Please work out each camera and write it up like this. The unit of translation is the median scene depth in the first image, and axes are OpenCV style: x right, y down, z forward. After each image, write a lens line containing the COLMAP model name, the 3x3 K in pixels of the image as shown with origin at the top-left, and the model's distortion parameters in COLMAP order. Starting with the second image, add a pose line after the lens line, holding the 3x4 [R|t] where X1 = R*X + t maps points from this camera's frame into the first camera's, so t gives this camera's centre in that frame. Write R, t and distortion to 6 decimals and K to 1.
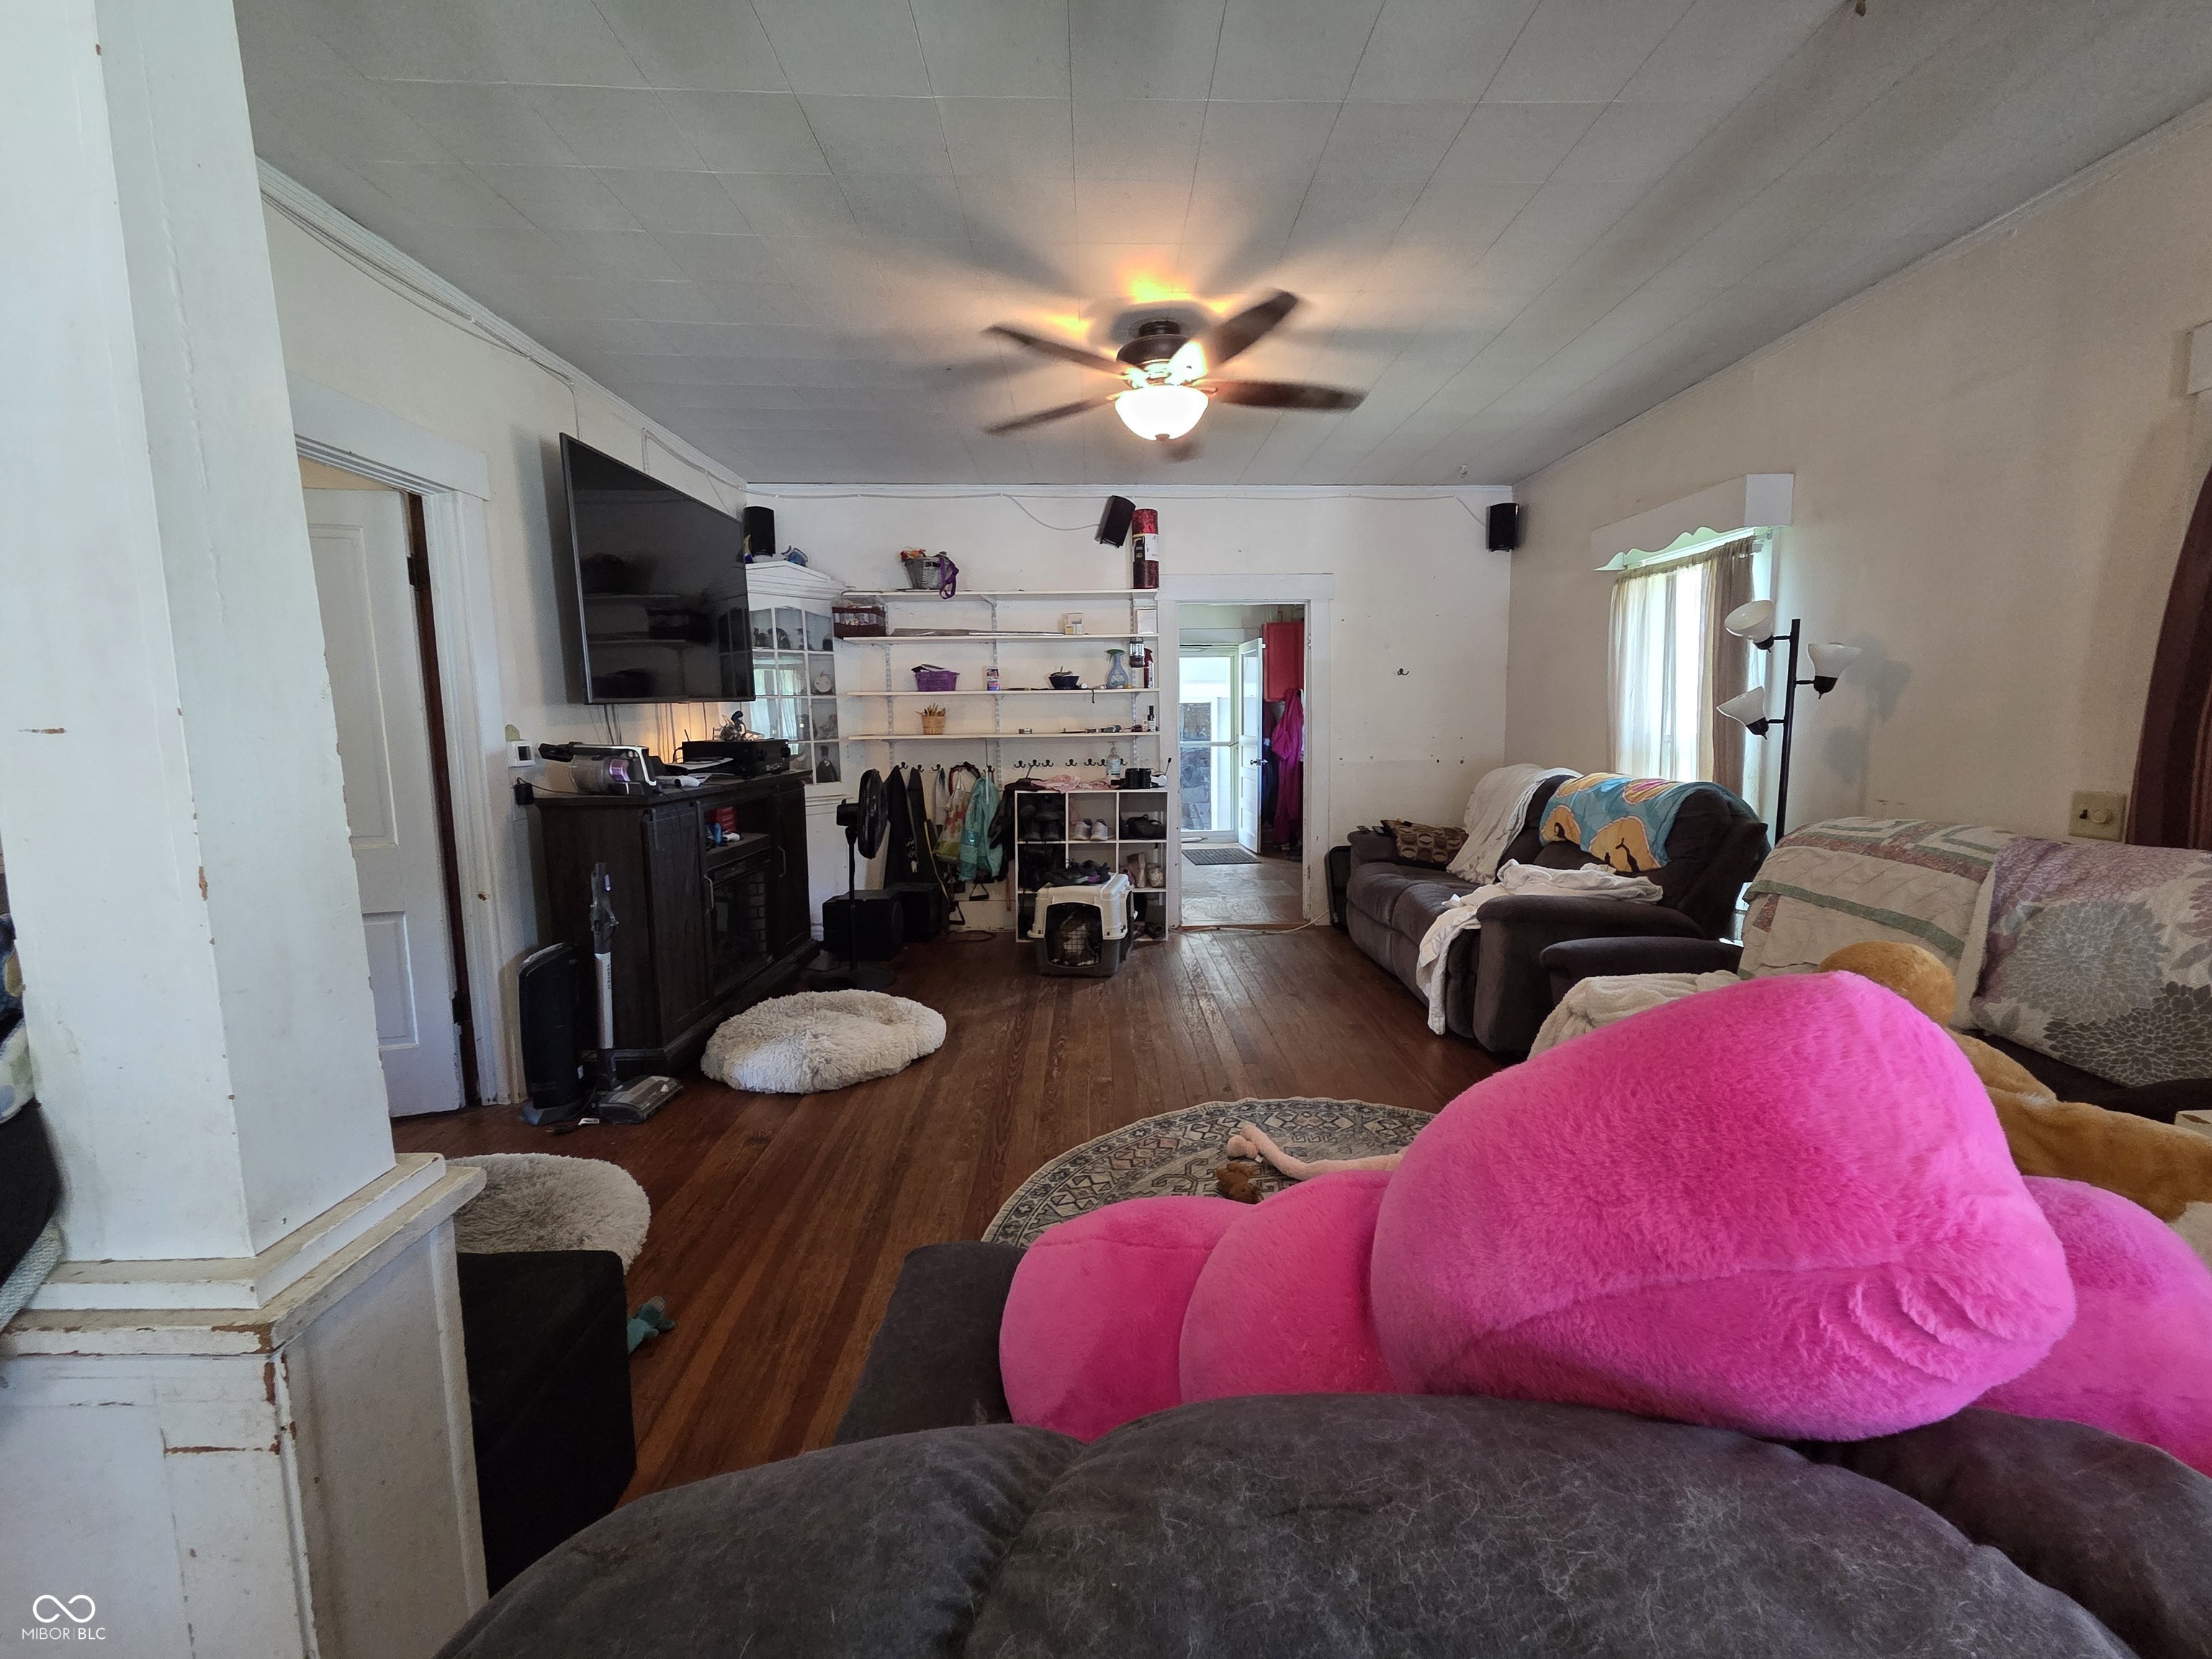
lens RADIAL K [[897.3, 0, 1106.0], [0, 897.3, 829.5], [0, 0, 1]] dist [-0.000964, 0.000143]
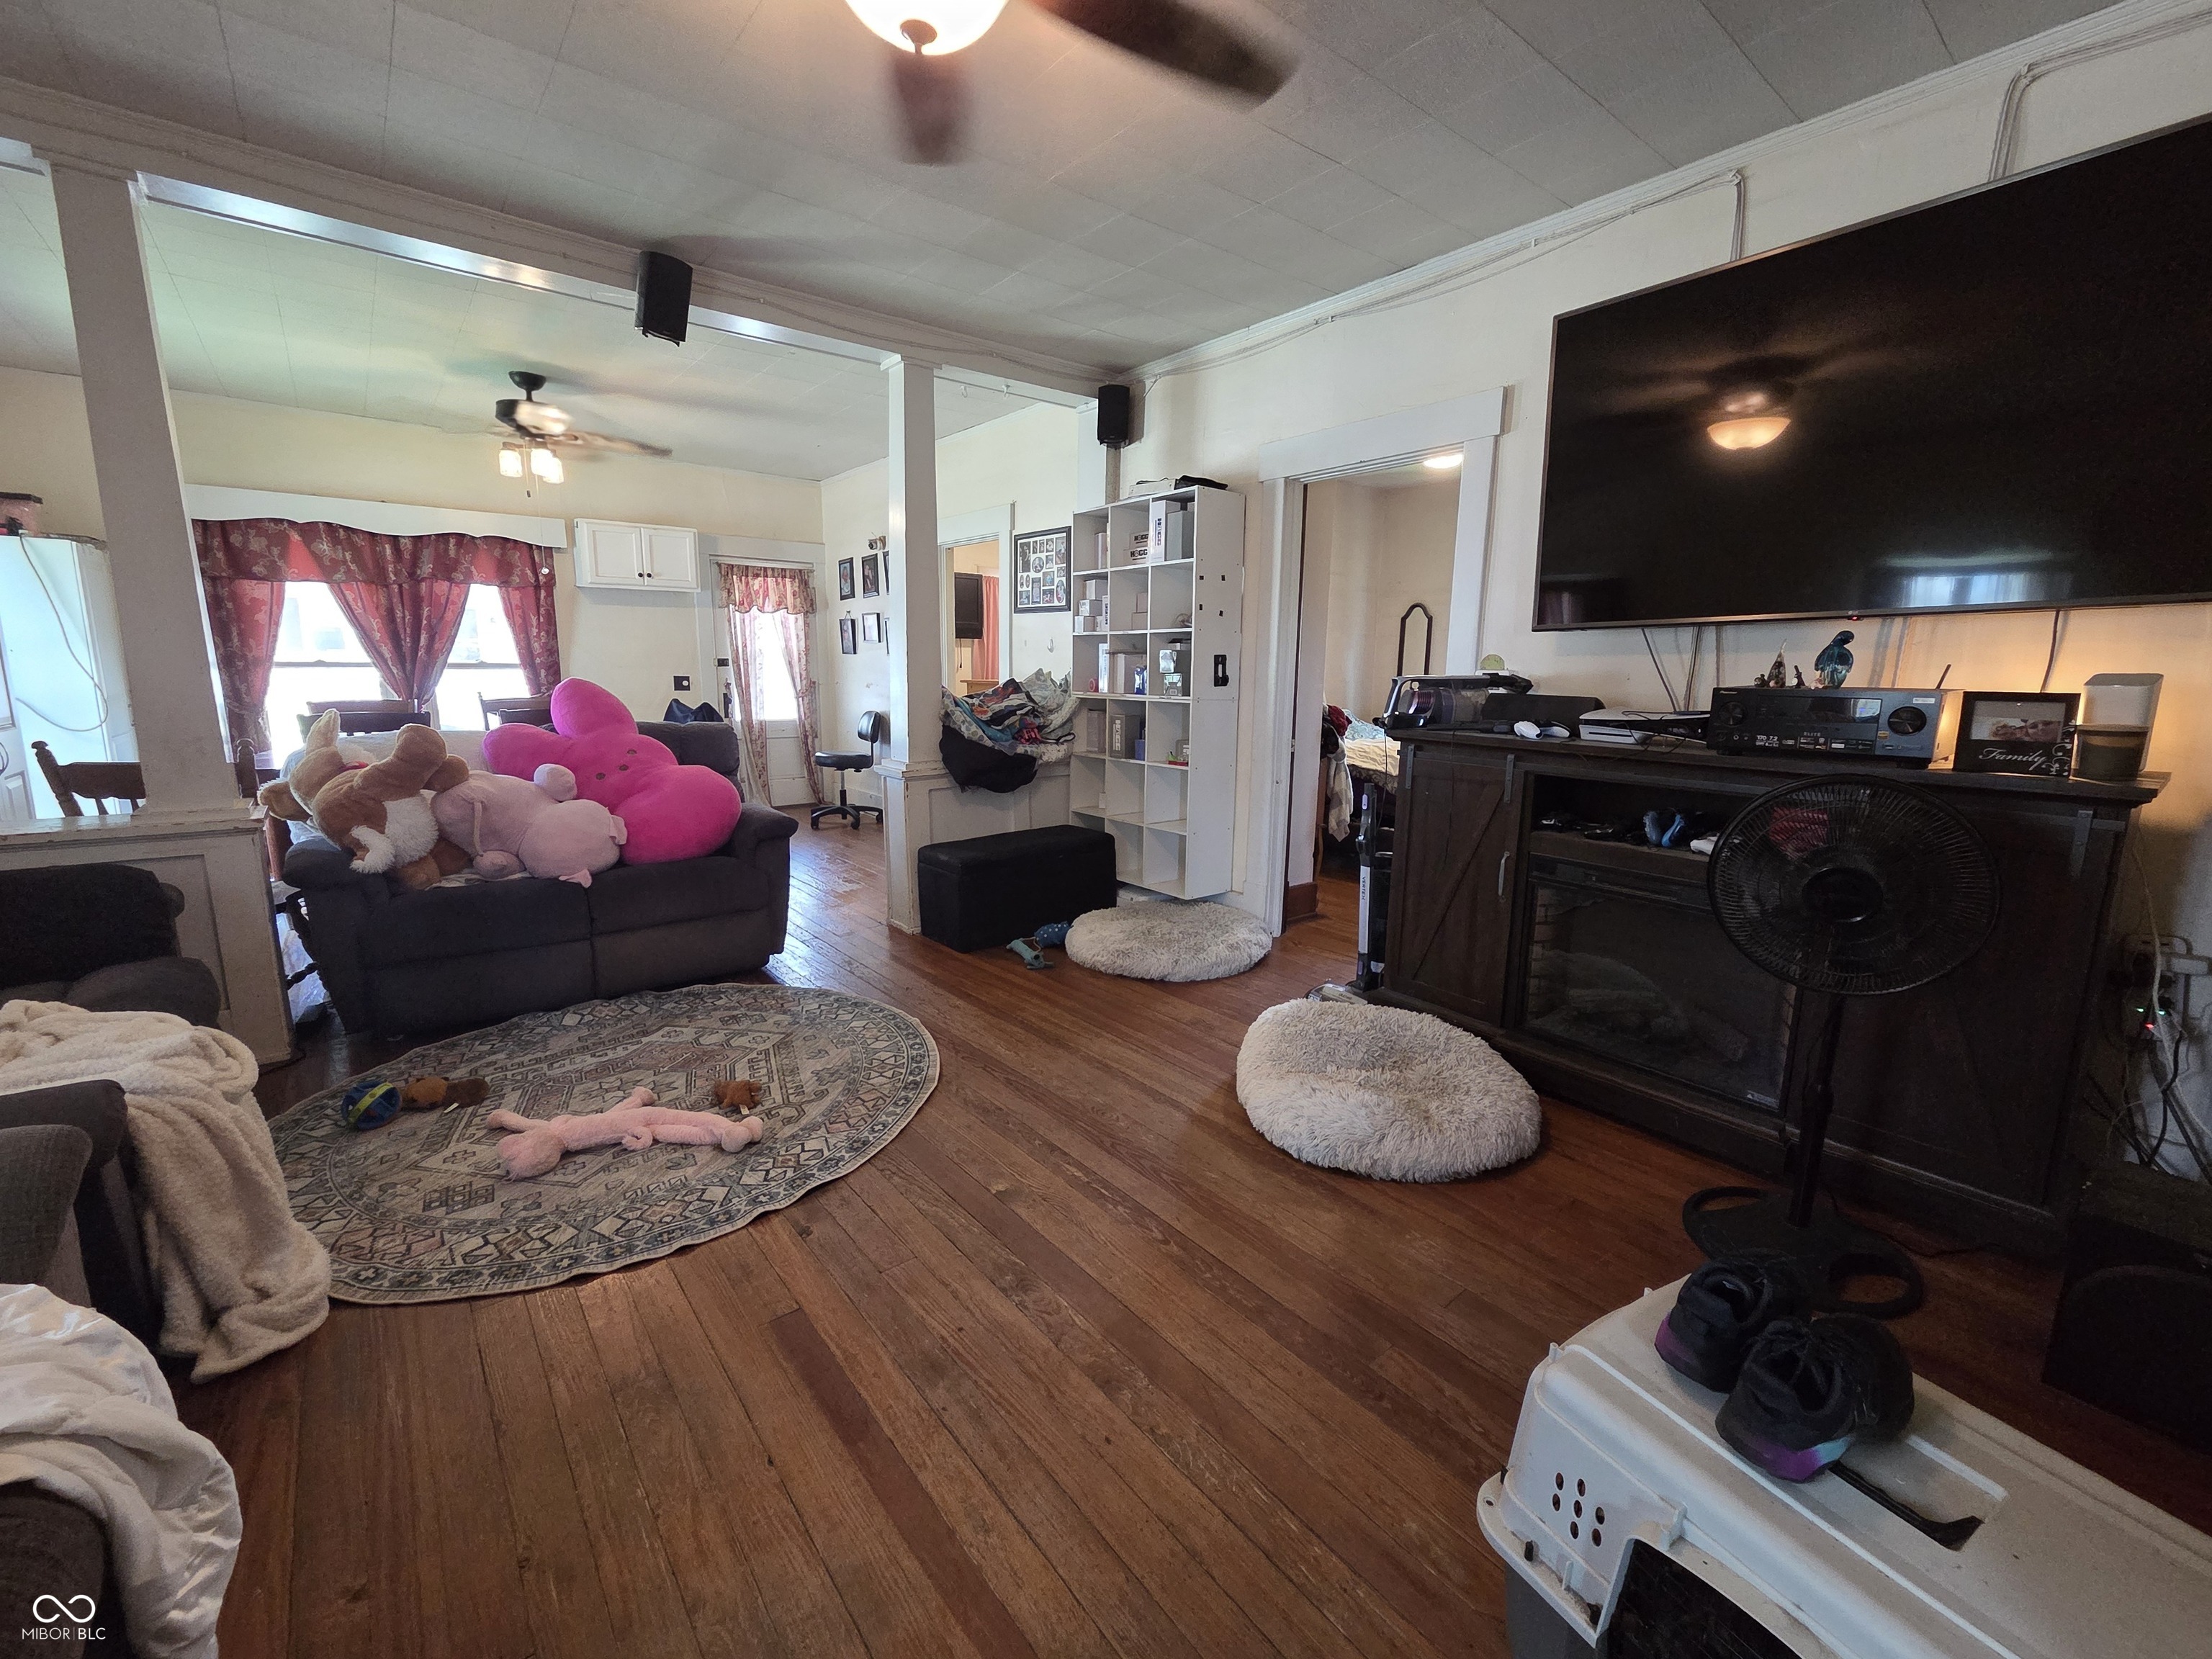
lens RADIAL K [[897.3, 0, 1106.0], [0, 897.3, 829.5], [0, 0, 1]] dist [-0.000964, 0.000143]
pose [[-0.781136, 0.109676, -0.614653, 0.371876], [-0.090184, 0.954307, 0.284894, -0.199648], [0.617813, 0.277973, -0.735553, 1.727981]]
